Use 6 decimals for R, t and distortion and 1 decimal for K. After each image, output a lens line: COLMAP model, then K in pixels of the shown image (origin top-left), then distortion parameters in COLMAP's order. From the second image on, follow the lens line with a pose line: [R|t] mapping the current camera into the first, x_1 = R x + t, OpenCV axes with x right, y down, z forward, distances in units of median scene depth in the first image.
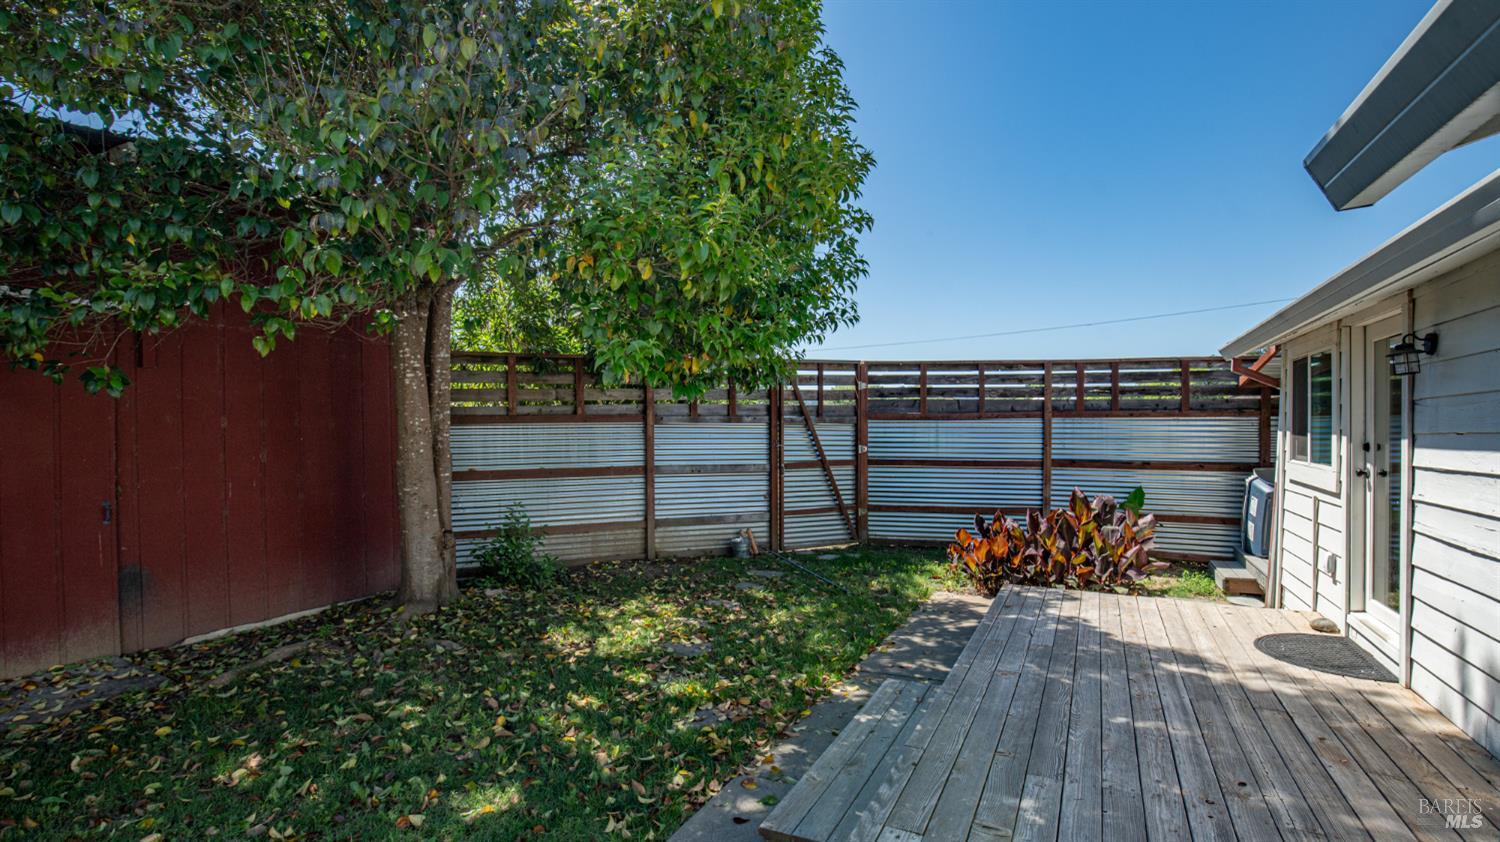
lens RADIAL K [[683.1, 0, 754.7], [0, 683.1, 433.5], [0, 0, 1]] dist [-0.029691, 0.000419]
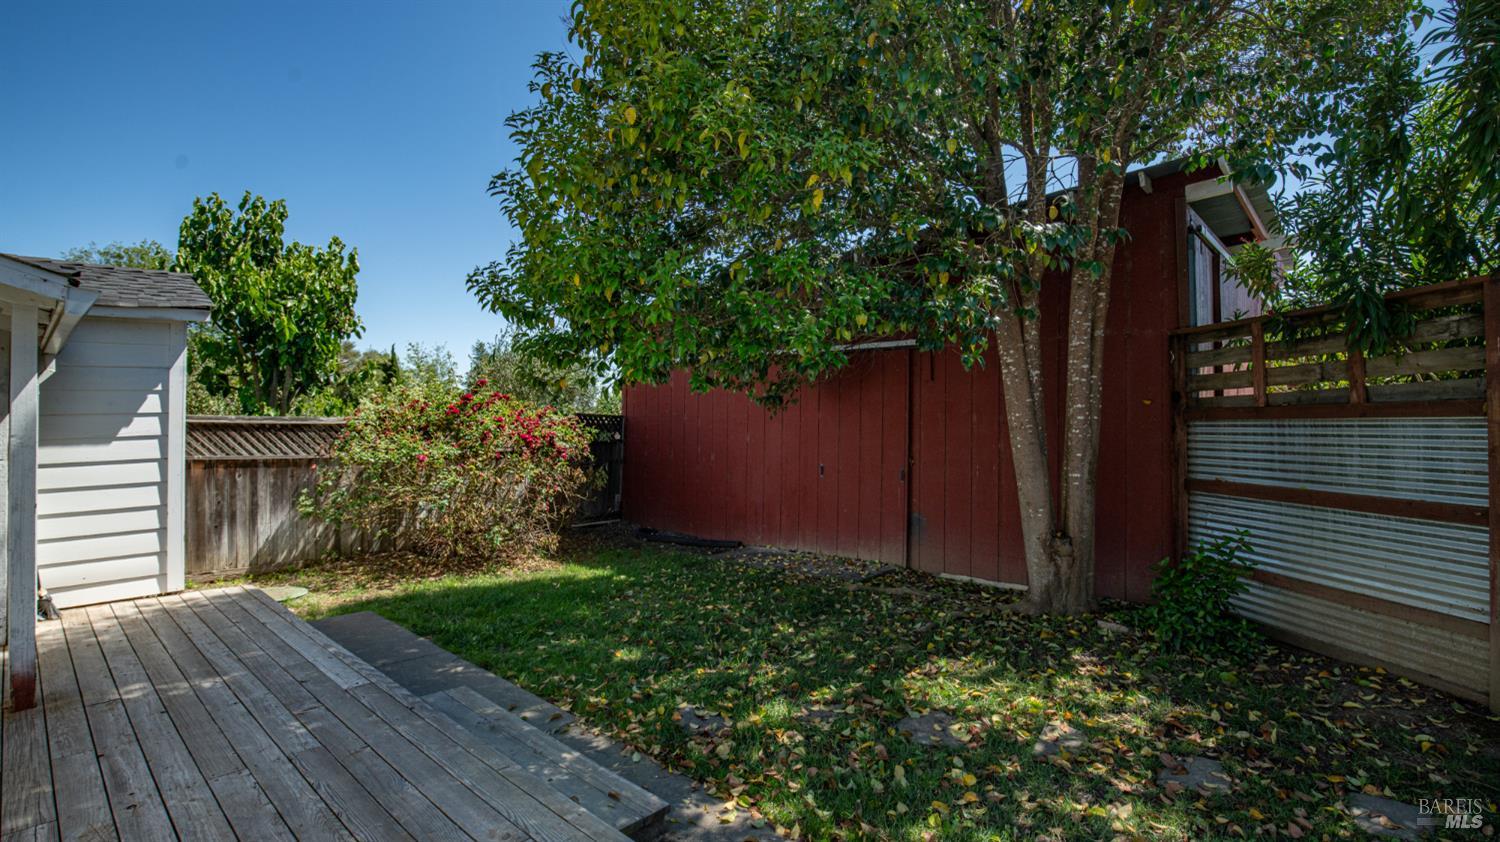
lens RADIAL K [[683.1, 0, 754.7], [0, 683.1, 433.5], [0, 0, 1]] dist [-0.029691, 0.000419]
pose [[-0.261184, 0.017438, -0.965132, 0.434354], [-0.014149, 0.999660, 0.021891, -0.007255], [0.965185, 0.019374, -0.260848, 0.674811]]
